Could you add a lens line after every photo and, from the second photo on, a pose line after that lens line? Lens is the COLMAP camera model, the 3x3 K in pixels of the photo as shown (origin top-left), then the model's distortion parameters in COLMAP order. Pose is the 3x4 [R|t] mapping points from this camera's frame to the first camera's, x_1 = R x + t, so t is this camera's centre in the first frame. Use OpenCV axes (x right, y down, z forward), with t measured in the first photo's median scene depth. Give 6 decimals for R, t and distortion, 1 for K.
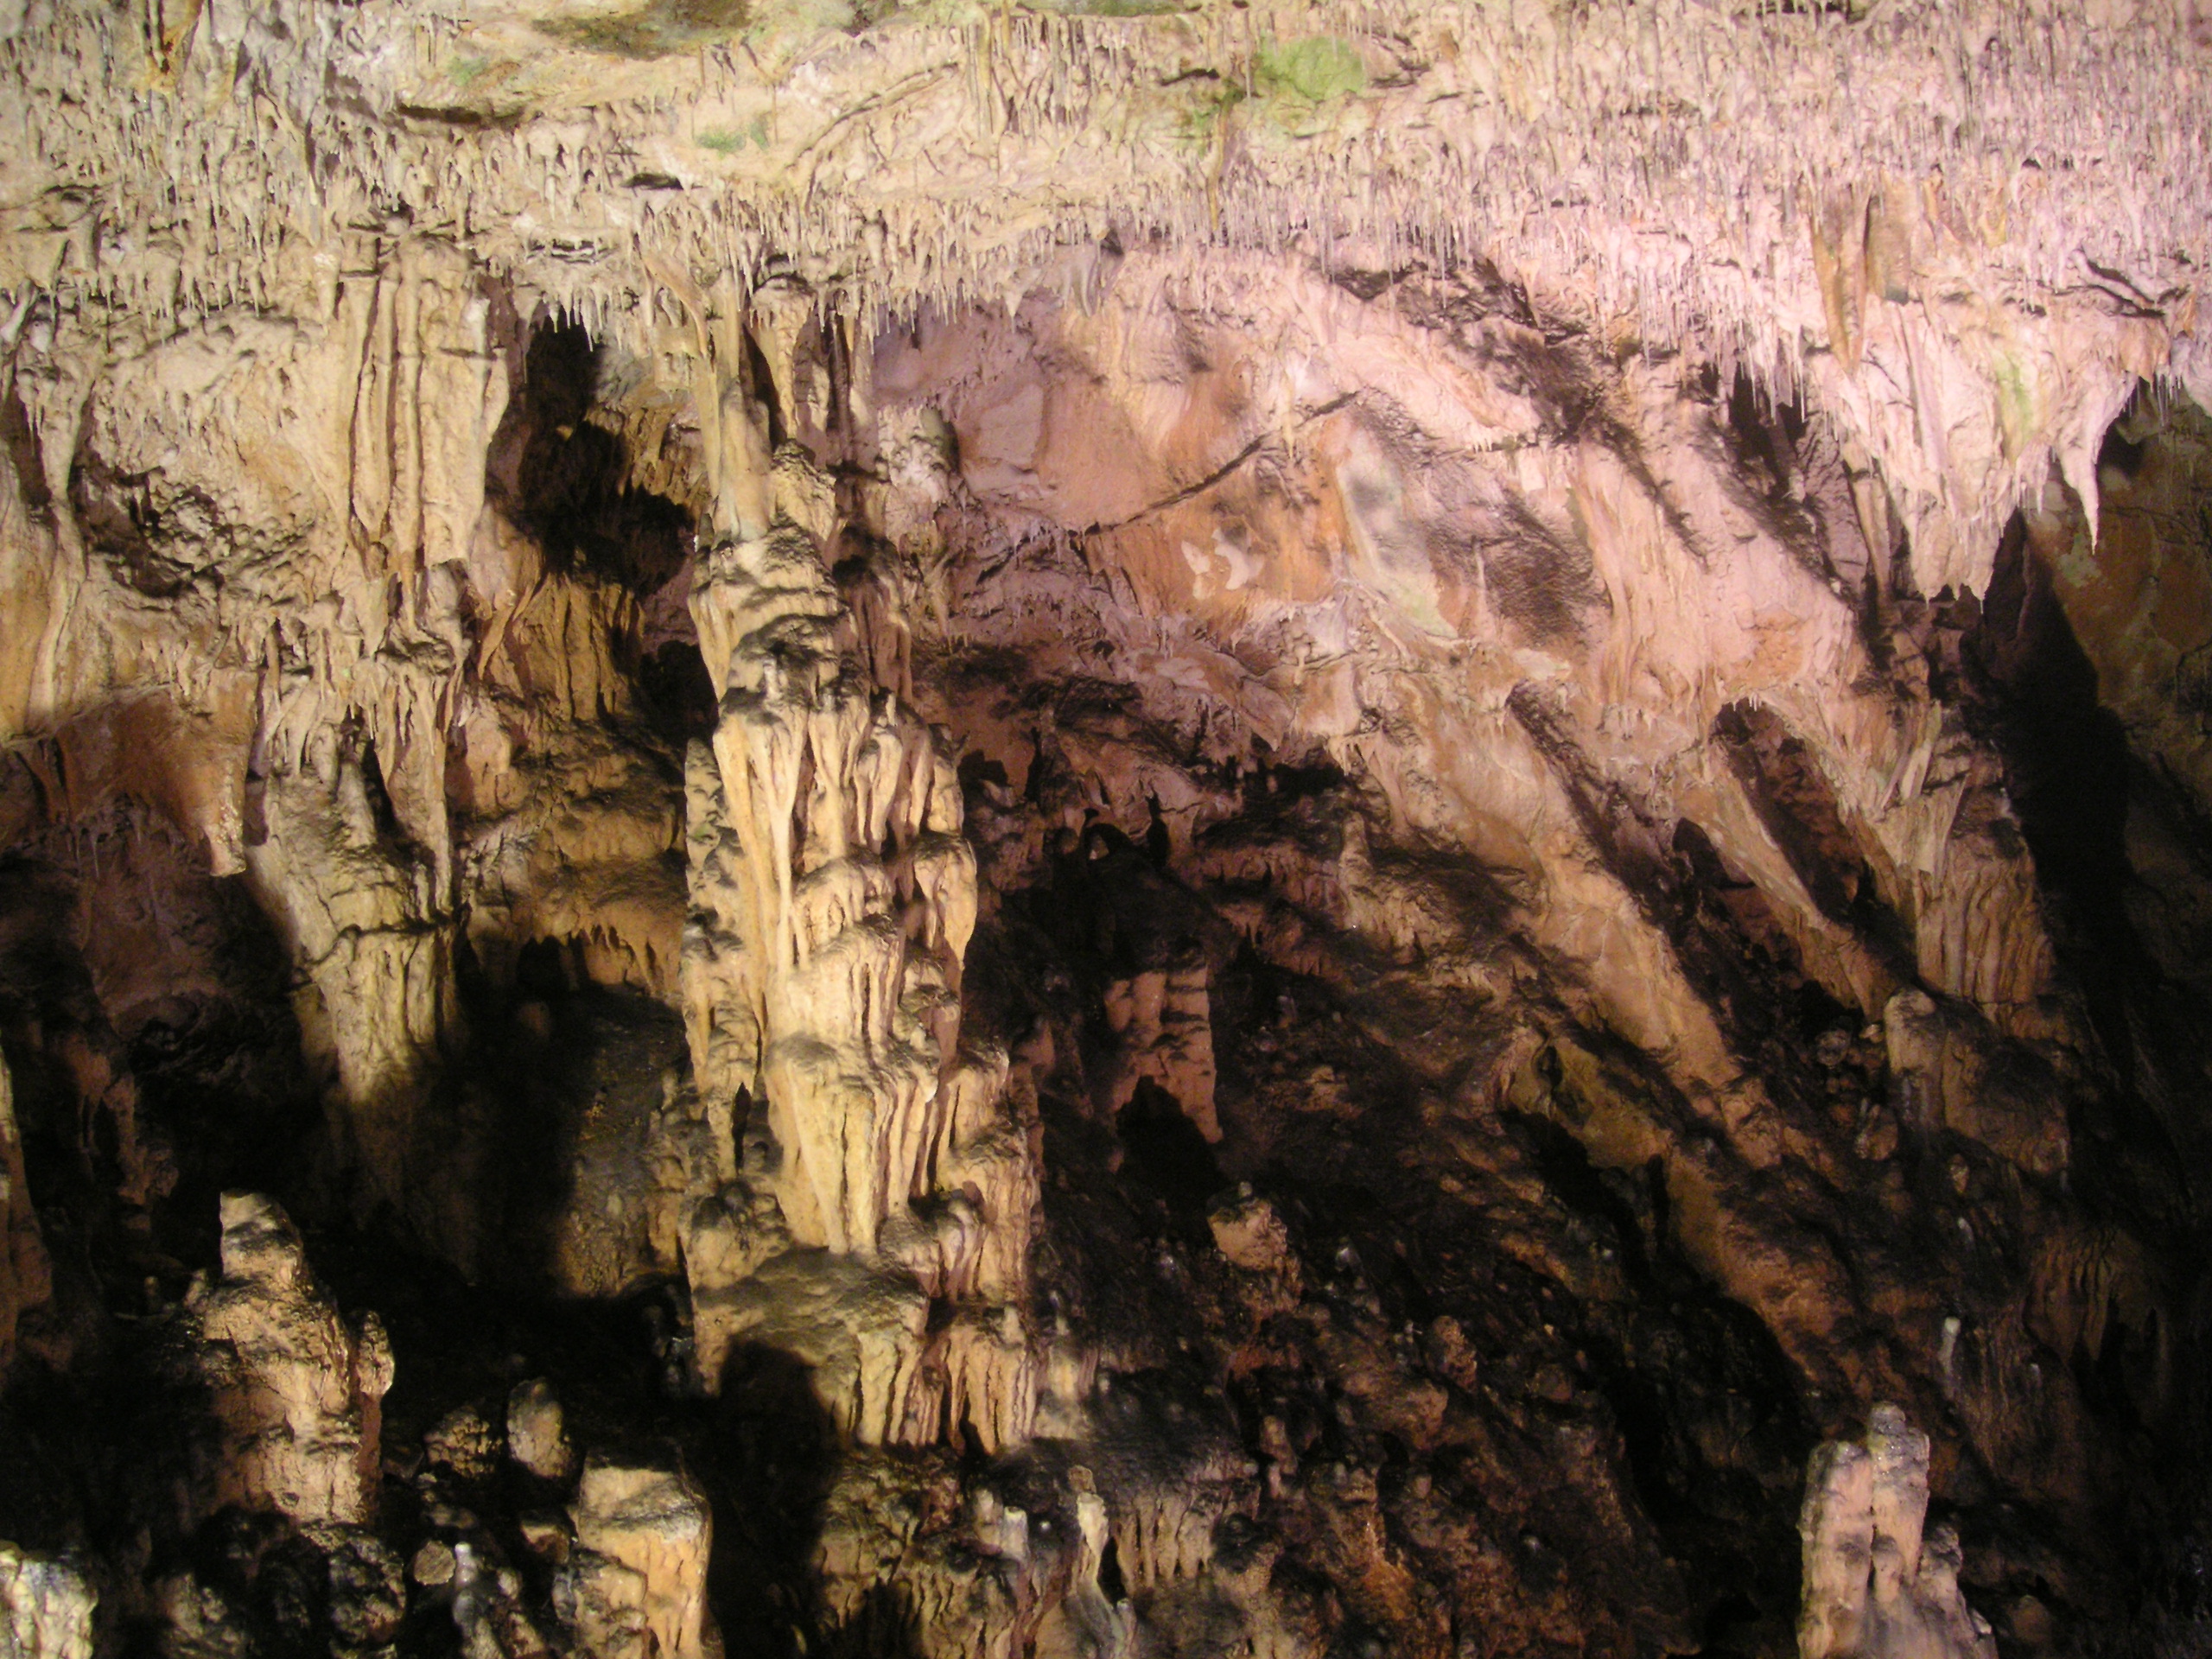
lens RADIAL K [[2444.0, 0, 1188.5], [0, 2444.0, 813.9], [0, 0, 1]] dist [-0.156644, 0.000000]
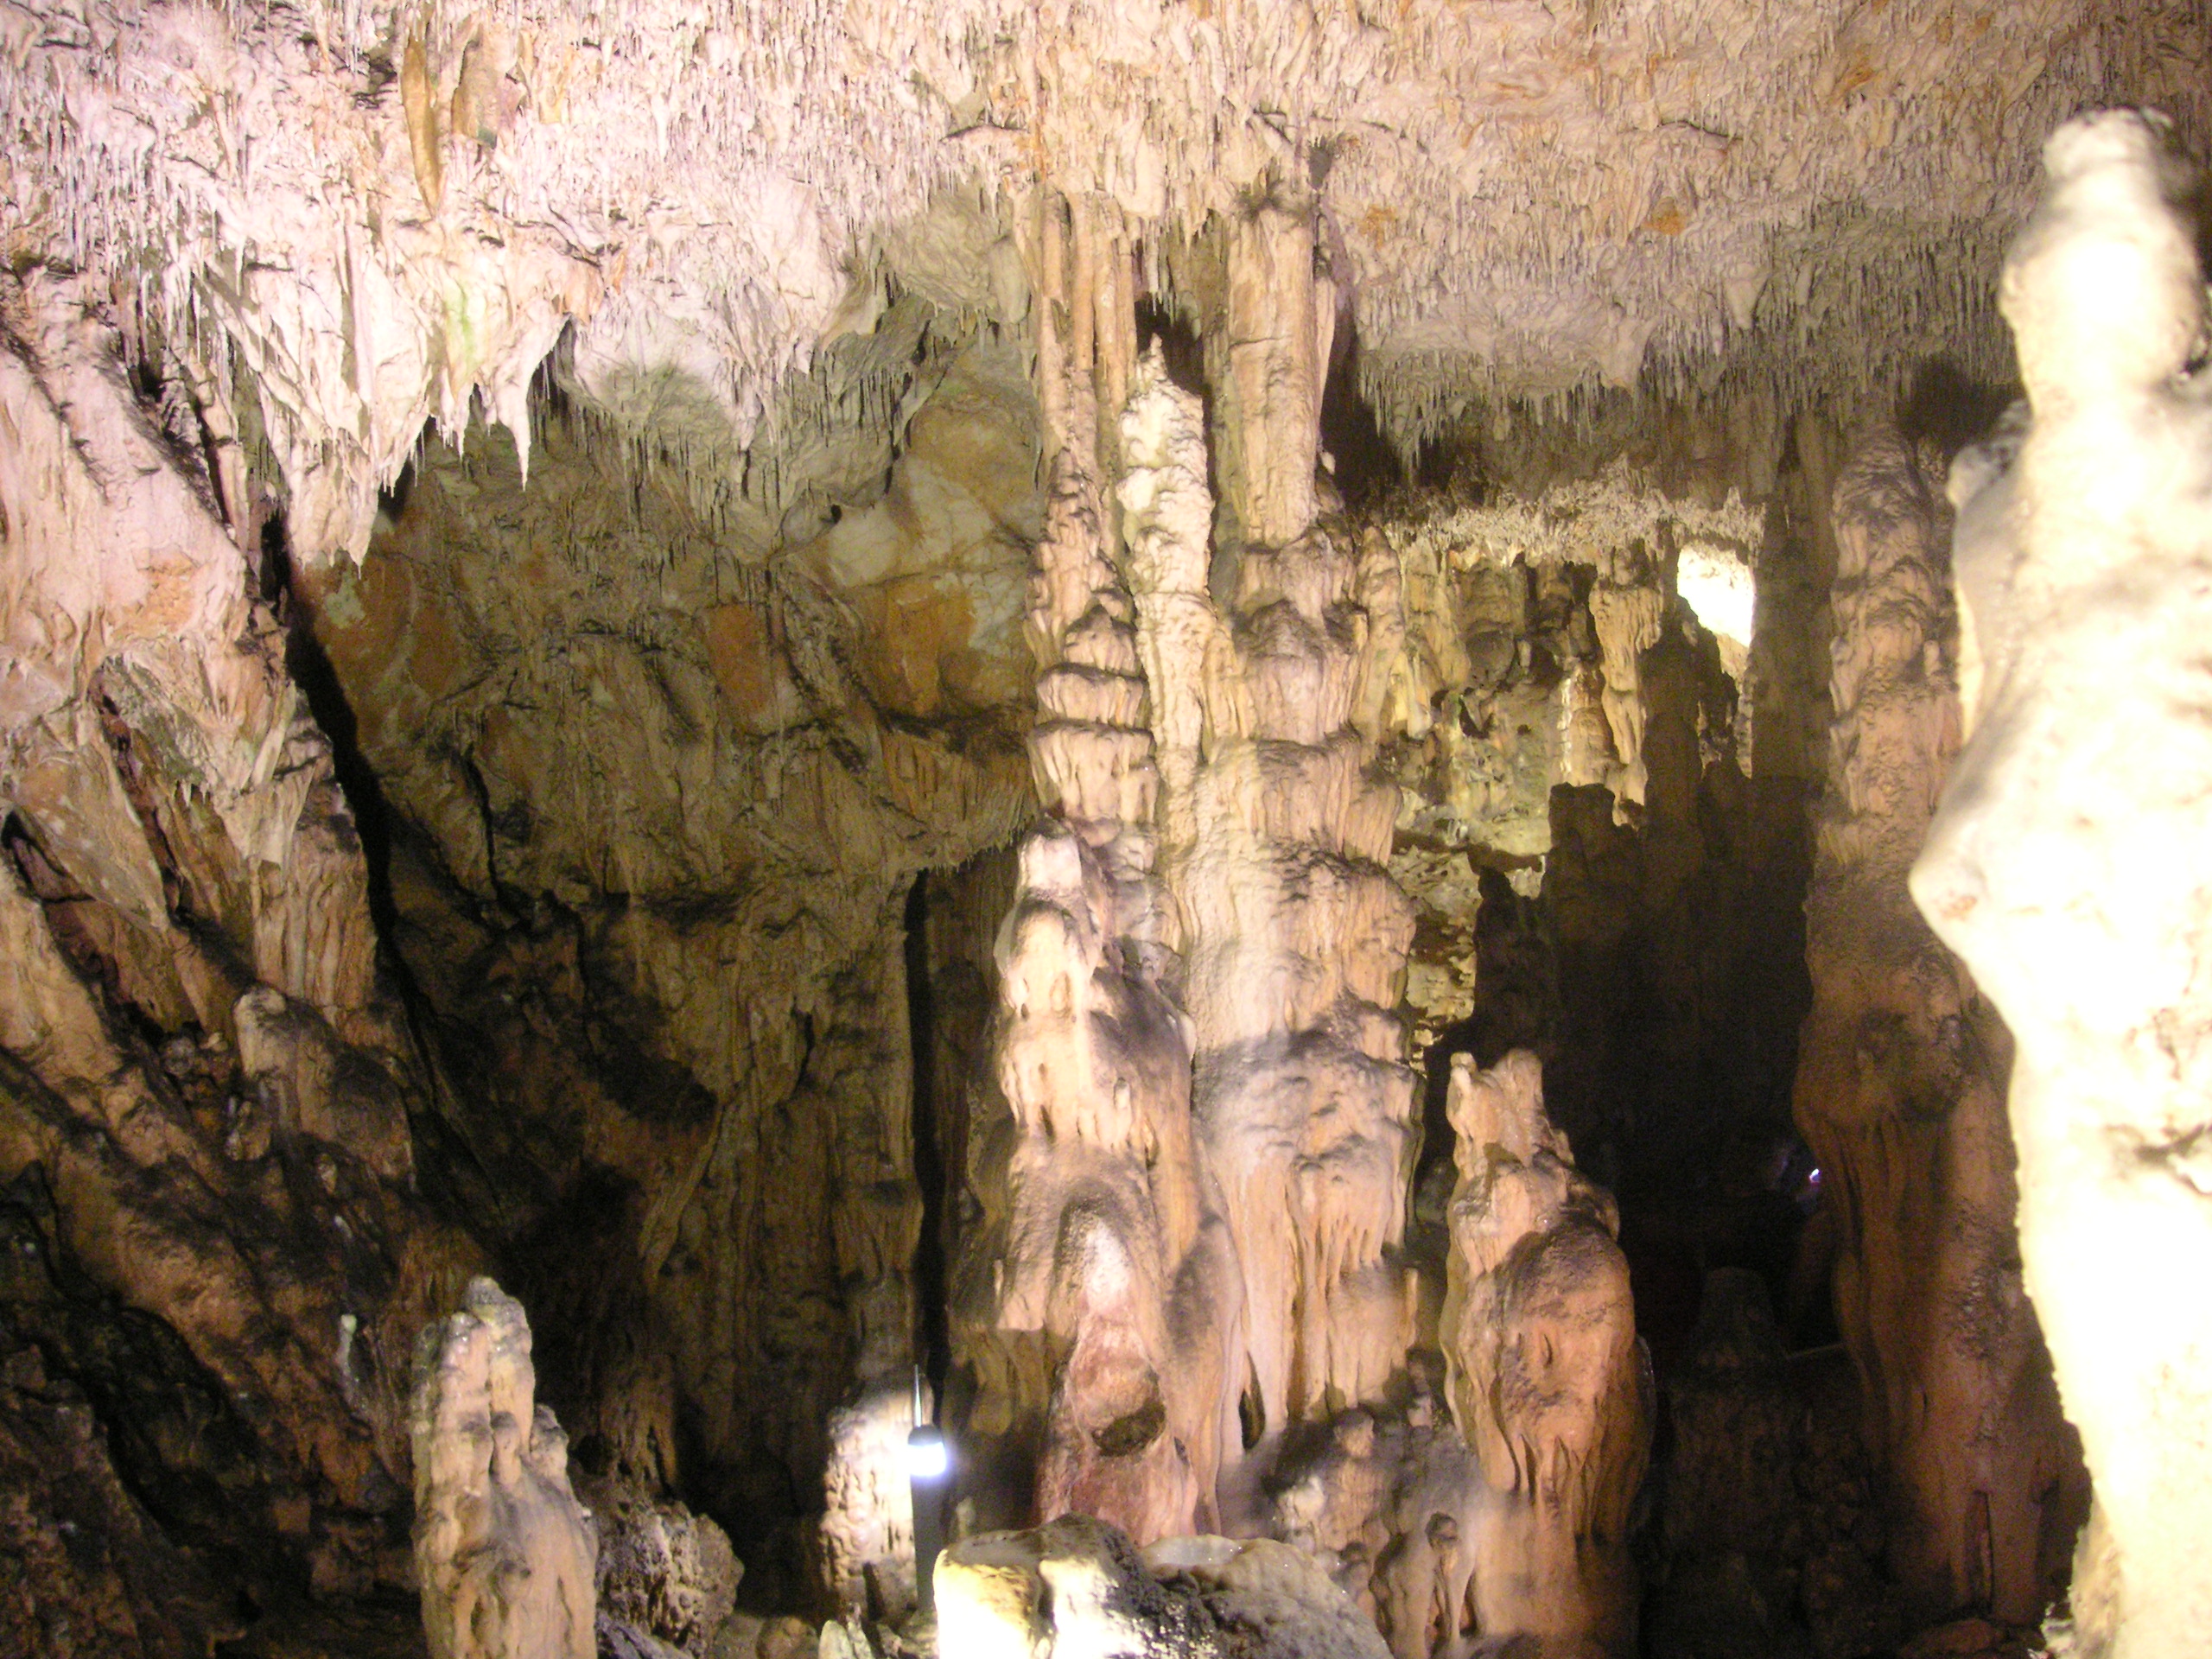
lens RADIAL K [[2444.0, 0, 1110.9], [0, 2444.0, 832.8], [0, 0, 1]] dist [-0.156644, 0.000000]
pose [[0.666198, 0.027129, 0.745281, -0.198342], [0.075560, 0.991740, -0.103643, 0.145025], [-0.741937, 0.125360, 0.658646, 0.122489]]
